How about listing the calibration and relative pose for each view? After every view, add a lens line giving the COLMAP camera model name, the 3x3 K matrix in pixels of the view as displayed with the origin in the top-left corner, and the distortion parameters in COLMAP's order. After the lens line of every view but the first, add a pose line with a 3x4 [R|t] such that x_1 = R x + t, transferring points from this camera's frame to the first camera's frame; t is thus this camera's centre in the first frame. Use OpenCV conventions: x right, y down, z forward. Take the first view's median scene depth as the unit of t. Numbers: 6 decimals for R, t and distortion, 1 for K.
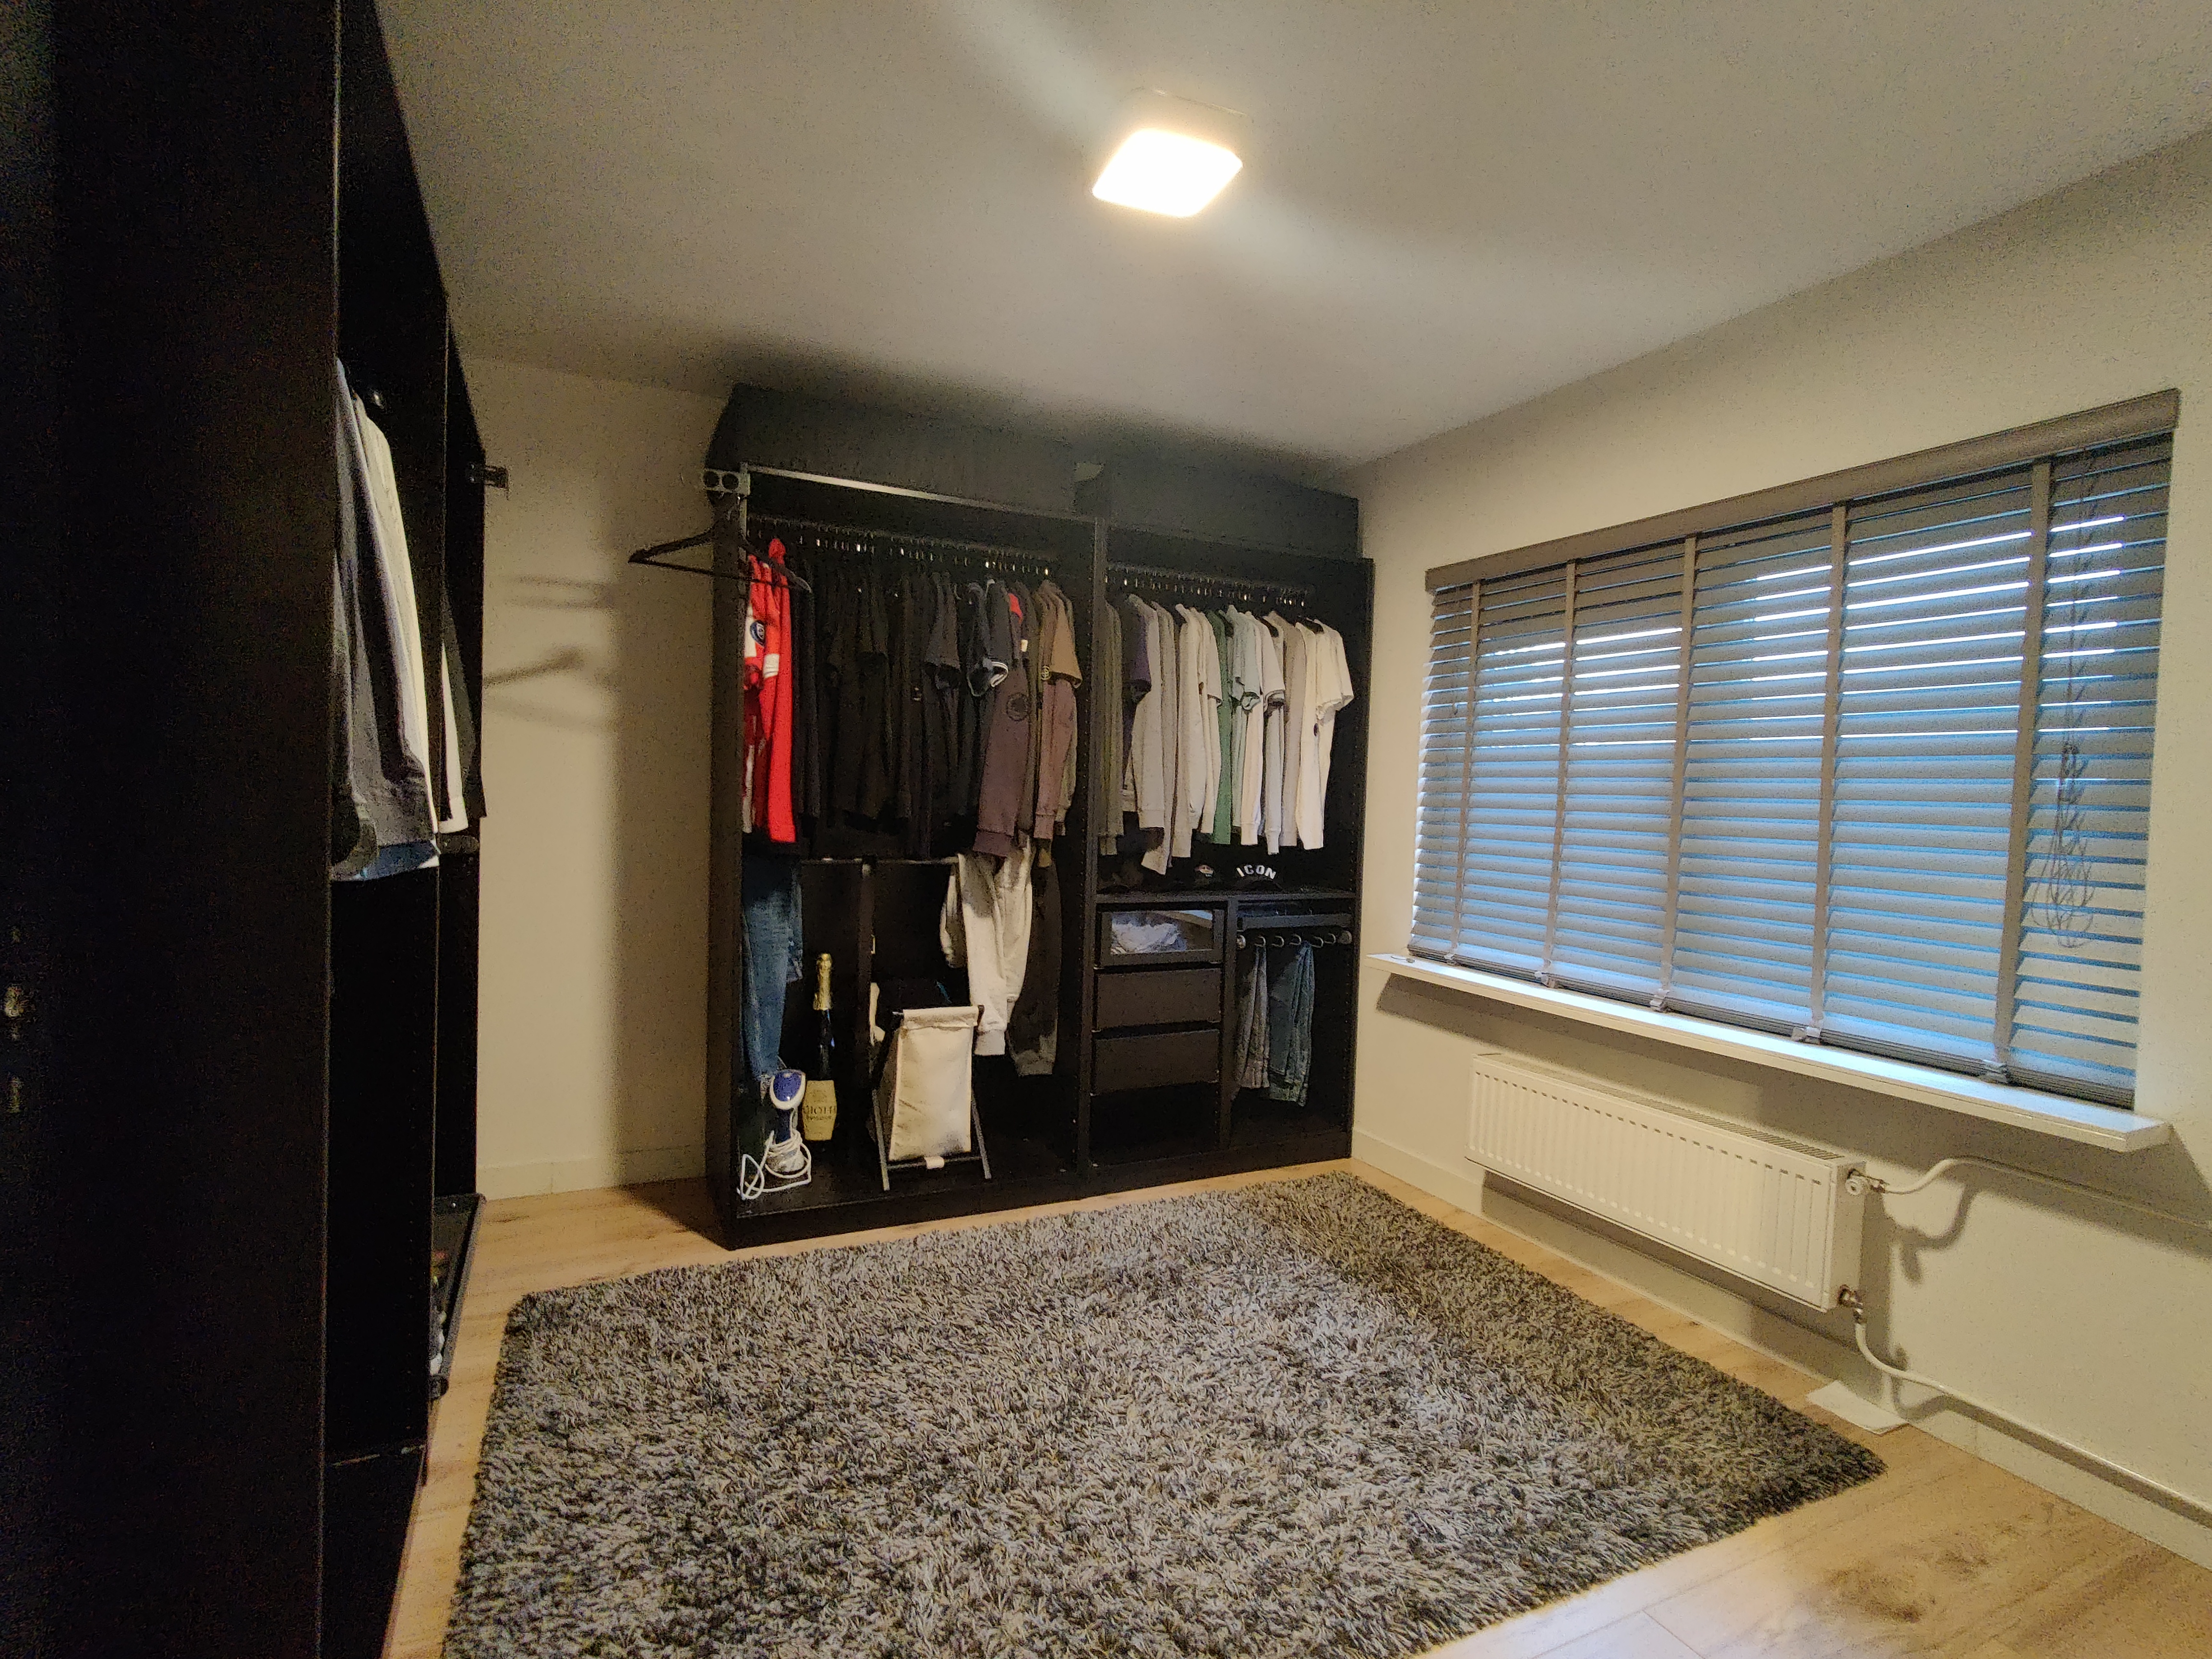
lens RADIAL K [[1076.4, 0, 1118.7], [0, 1076.4, 828.8], [0, 0, 1]] dist [-0.001567, -0.000266]
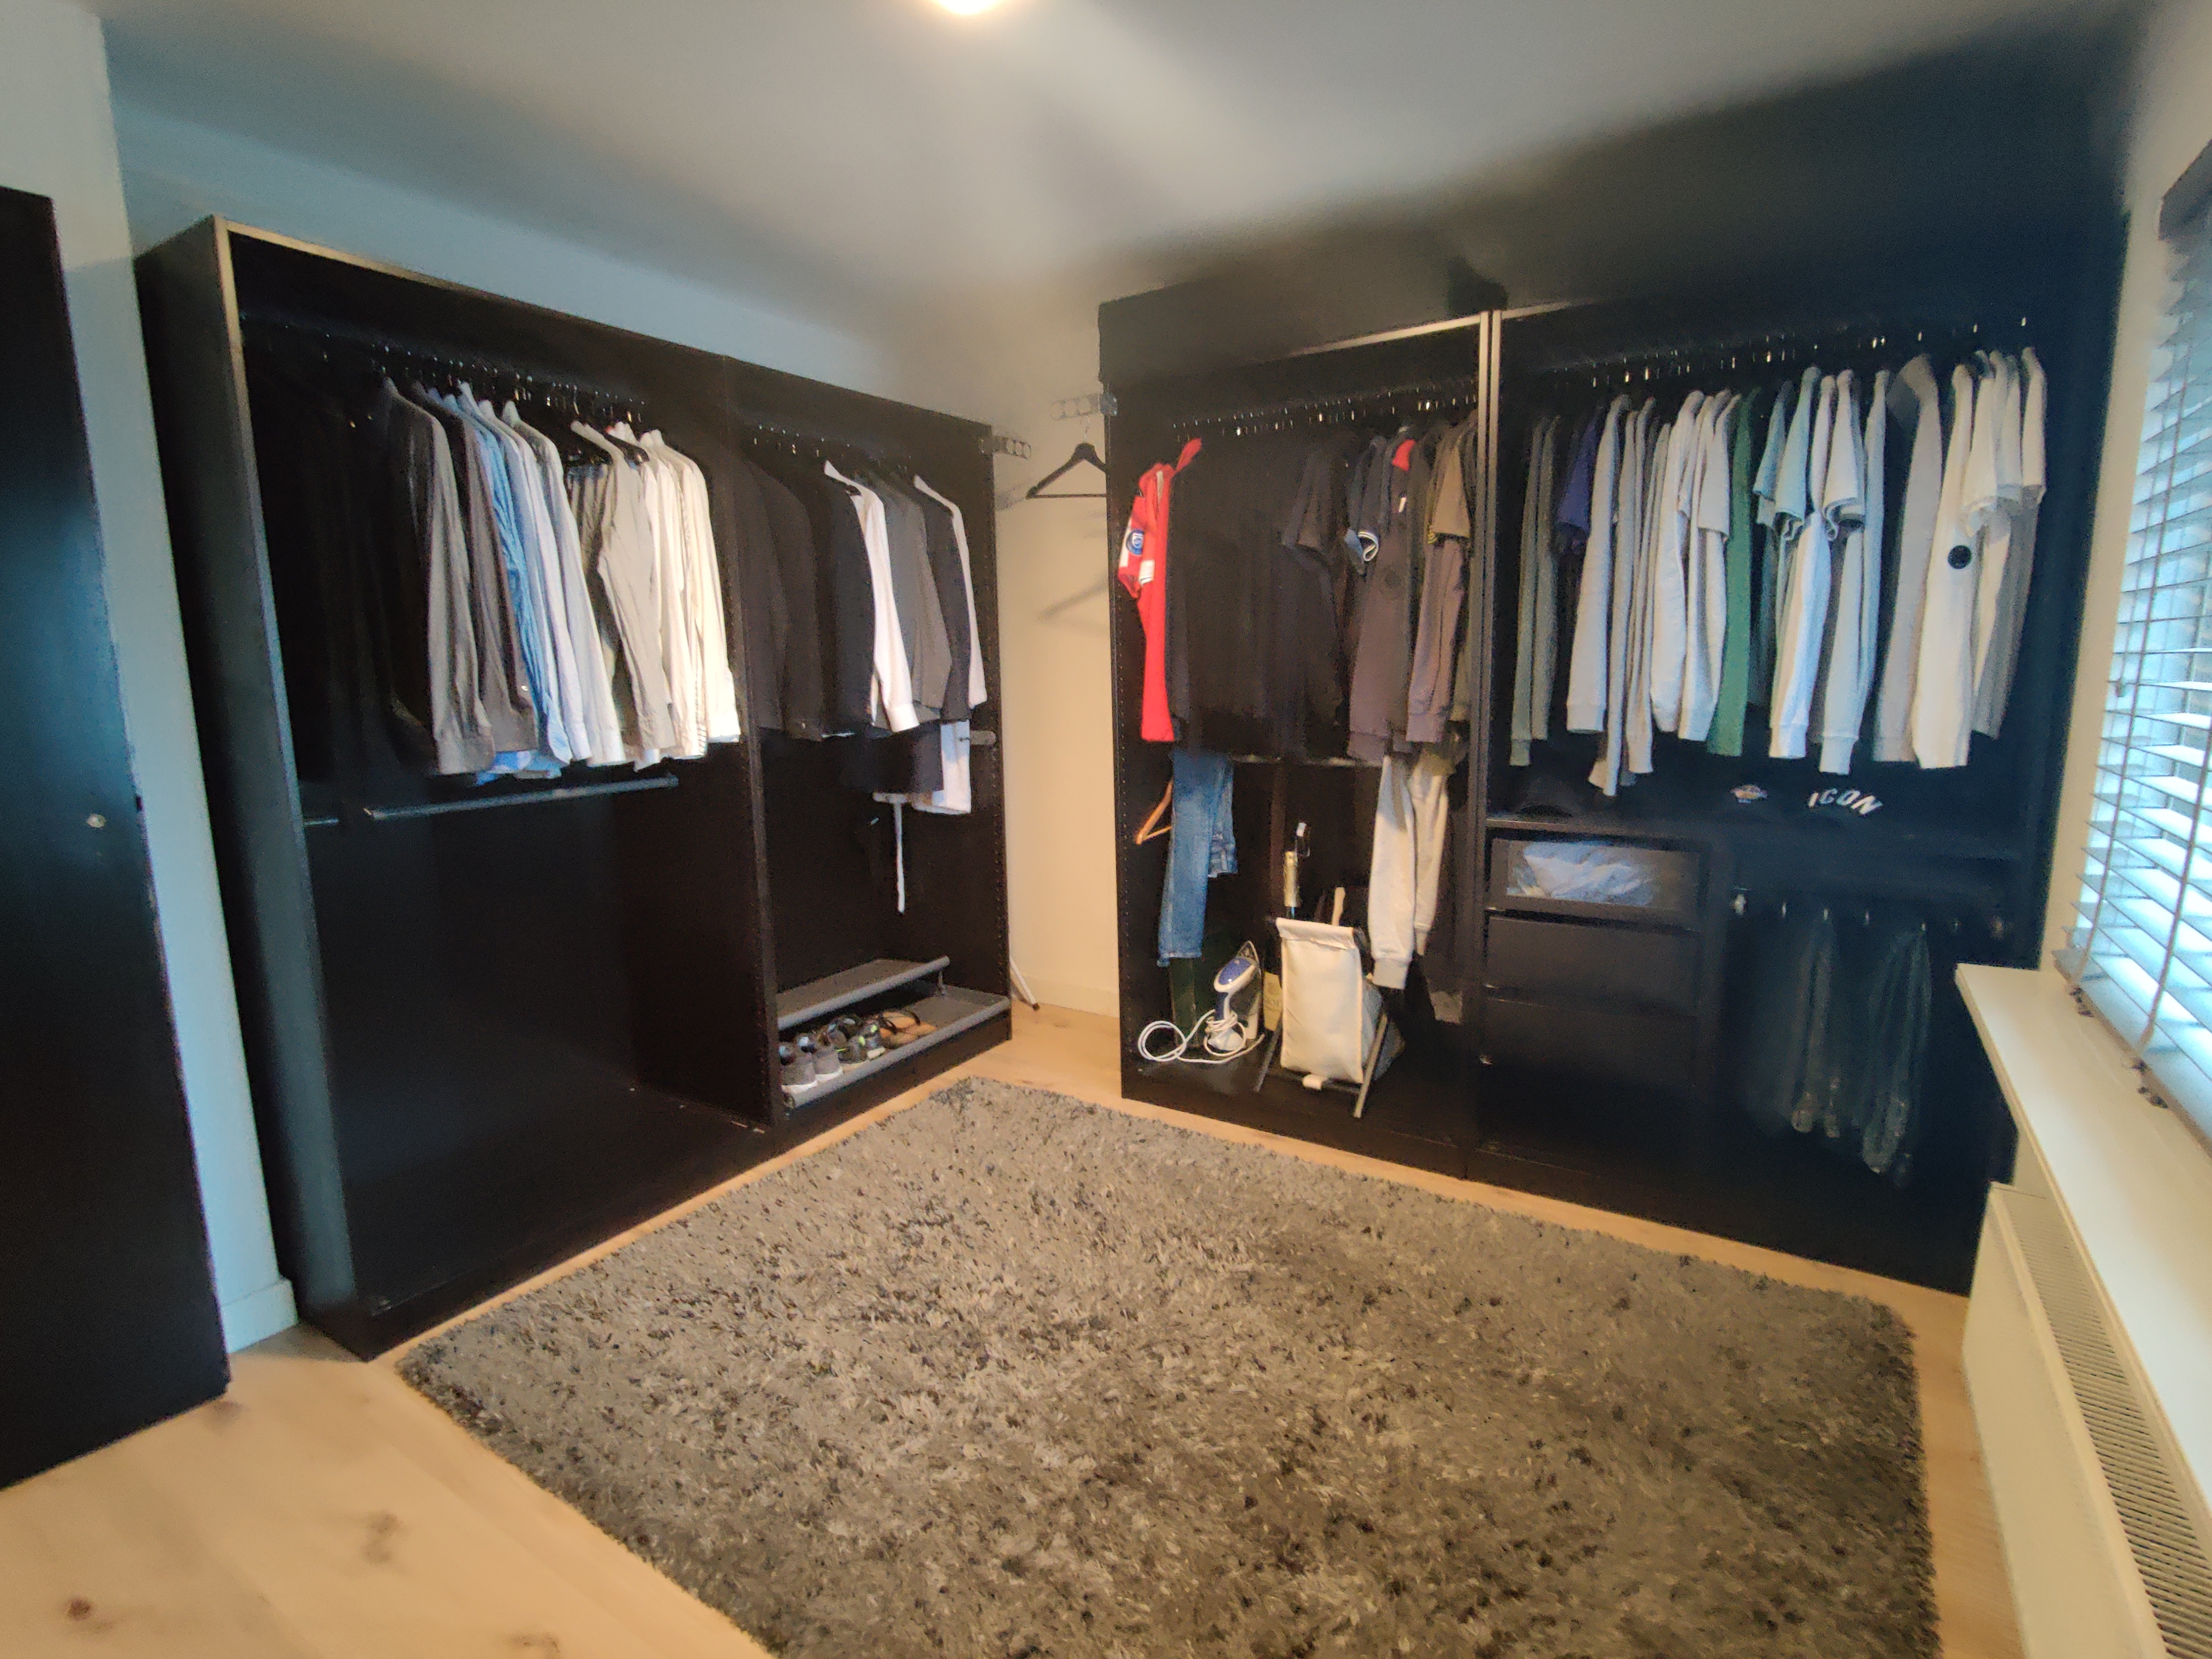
lens RADIAL K [[1076.4, 0, 1120.1], [0, 1076.4, 827.1], [0, 0, 1]] dist [-0.001567, -0.000266]
pose [[0.524229, 0.095055, -0.846255, 0.502515], [0.008753, 0.993097, 0.116971, -0.024600], [0.851532, -0.068727, 0.519778, 0.364519]]
